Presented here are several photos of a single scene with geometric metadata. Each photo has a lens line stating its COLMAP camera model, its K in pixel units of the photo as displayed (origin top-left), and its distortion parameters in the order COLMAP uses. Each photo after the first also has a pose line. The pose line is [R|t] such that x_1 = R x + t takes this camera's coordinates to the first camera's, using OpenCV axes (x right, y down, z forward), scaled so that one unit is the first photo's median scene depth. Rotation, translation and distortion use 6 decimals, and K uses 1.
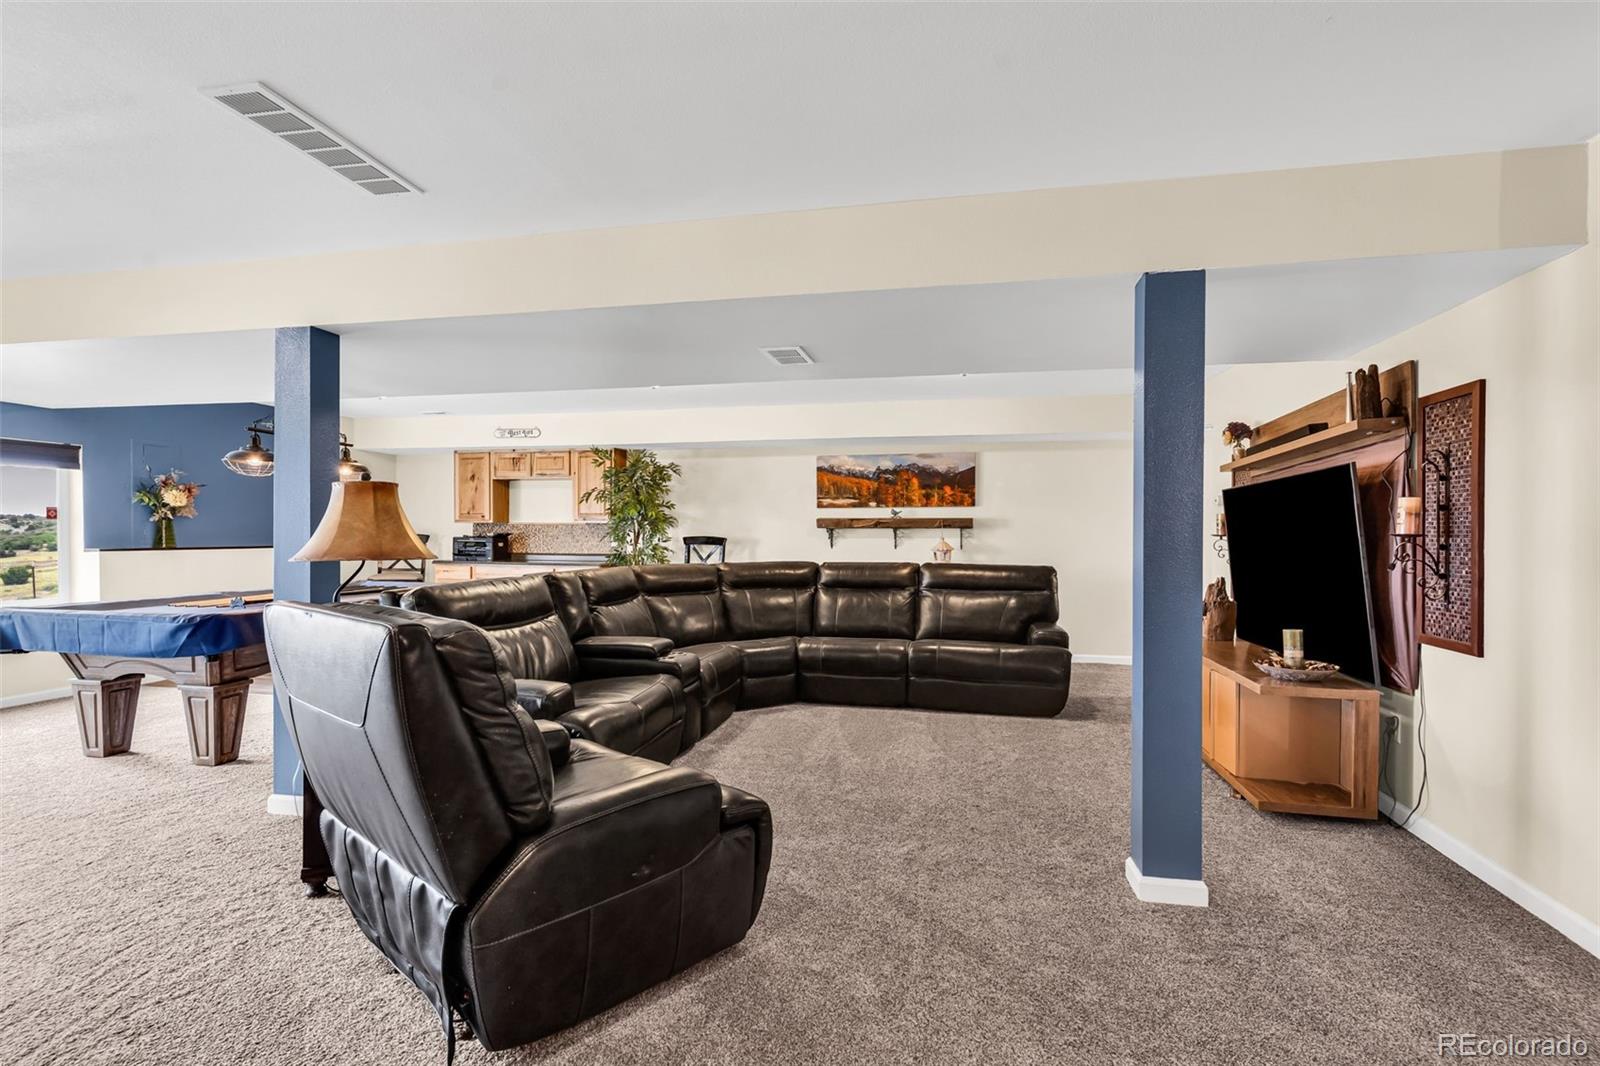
lens RADIAL K [[794.4, 0, 815.9], [0, 794.4, 538.0], [0, 0, 1]] dist [0.000916, -0.001721]
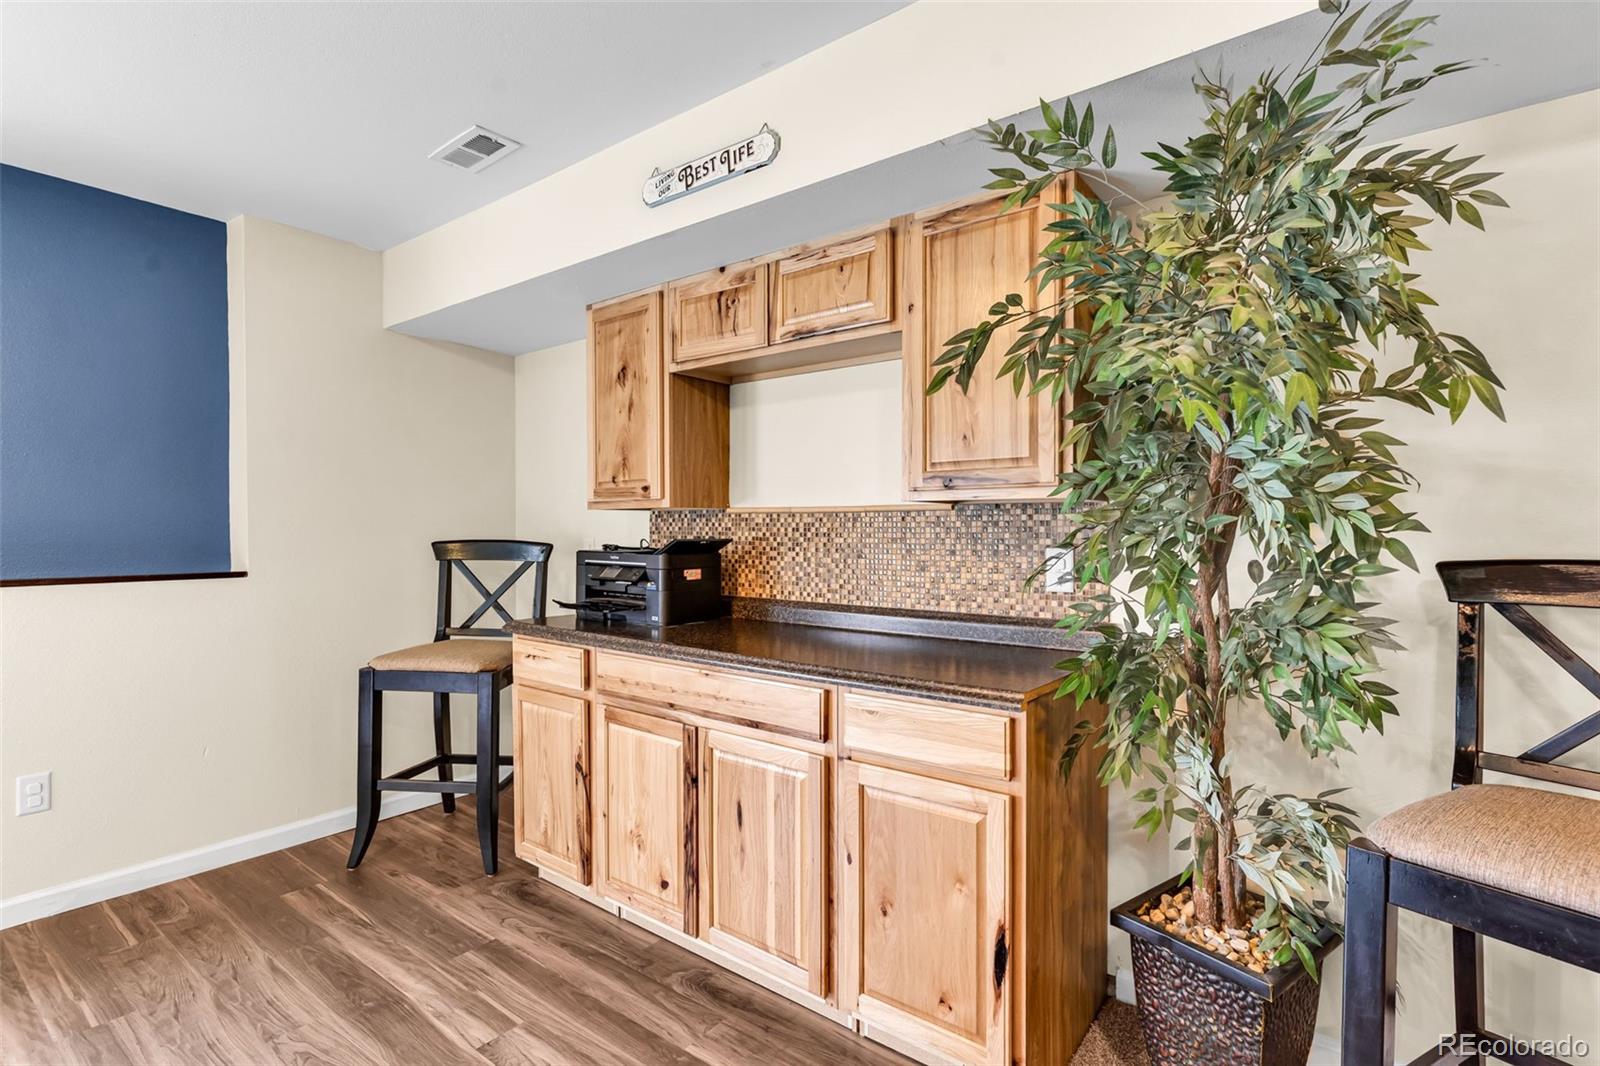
lens RADIAL K [[794.4, 0, 806.5], [0, 794.4, 537.7], [0, 0, 1]] dist [0.000916, -0.001721]
pose [[0.903137, -0.001313, -0.429350, -0.217071], [0.000731, 0.999999, -0.001522, -0.006342], [0.429352, 0.001060, 0.903137, 0.730542]]
